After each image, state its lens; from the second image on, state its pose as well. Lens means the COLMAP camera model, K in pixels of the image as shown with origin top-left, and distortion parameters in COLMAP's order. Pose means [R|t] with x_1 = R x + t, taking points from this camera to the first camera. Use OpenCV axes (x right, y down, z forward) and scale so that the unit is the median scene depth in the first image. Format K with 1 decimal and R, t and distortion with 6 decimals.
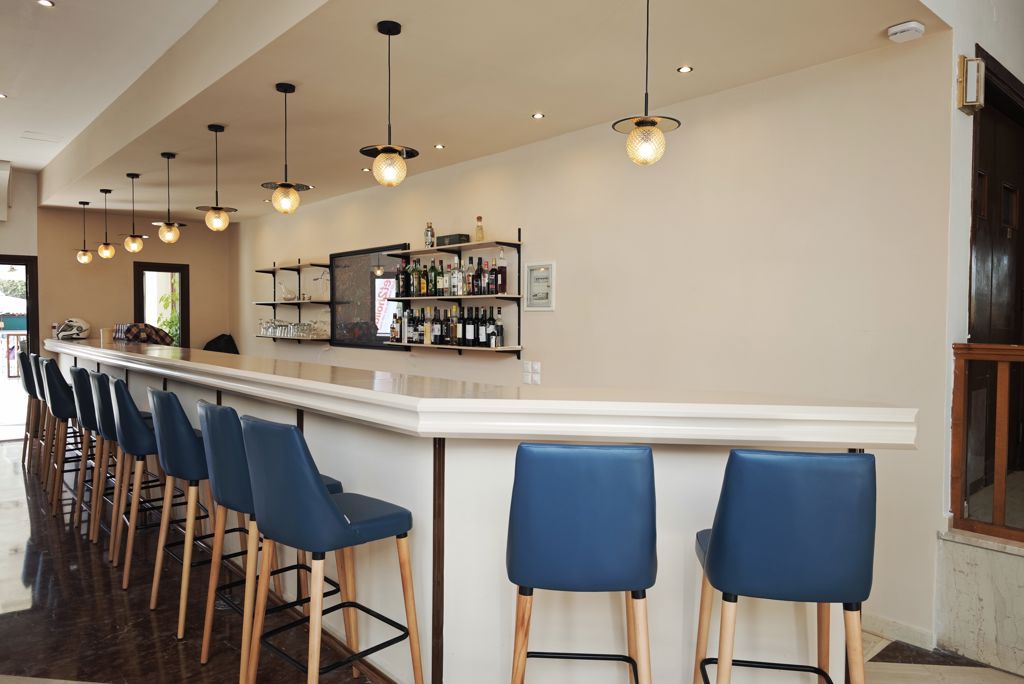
lens RADIAL K [[716.7, 0, 512.0], [0, 716.7, 342.0], [0, 0, 1]] dist [0.000652, 0.000952]
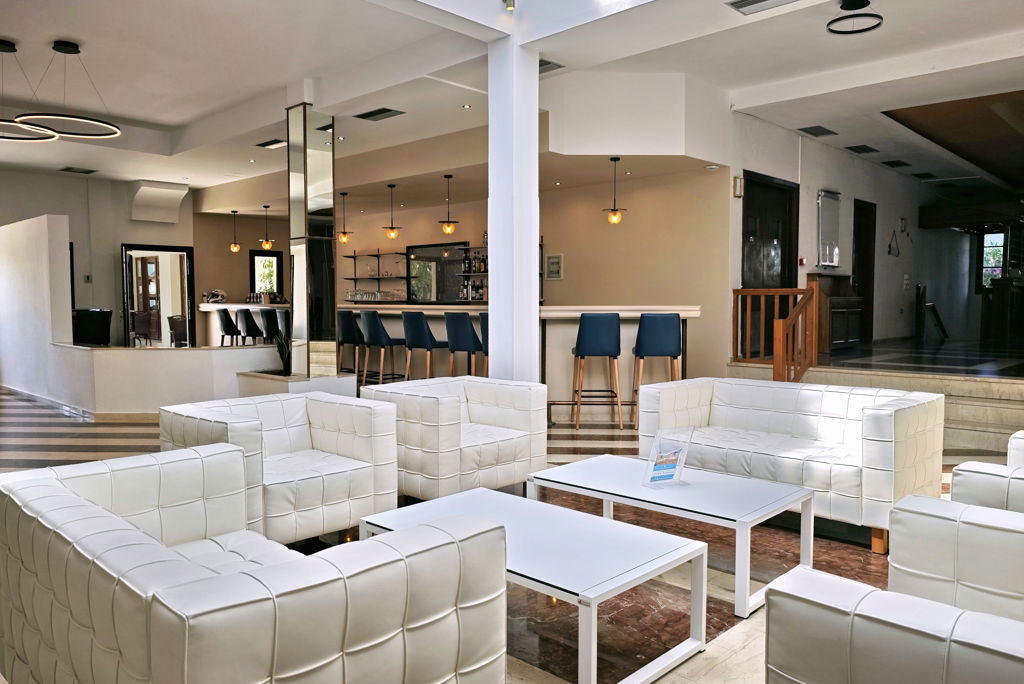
lens RADIAL K [[742.8, 0, 512.0], [0, 742.8, 342.0], [0, 0, 1]] dist [0.072930, -0.000068]
pose [[0.997189, -0.013470, 0.073708, -0.146905], [0.011437, 0.999544, 0.027941, 0.042832], [-0.074051, -0.027019, 0.996888, -0.638669]]
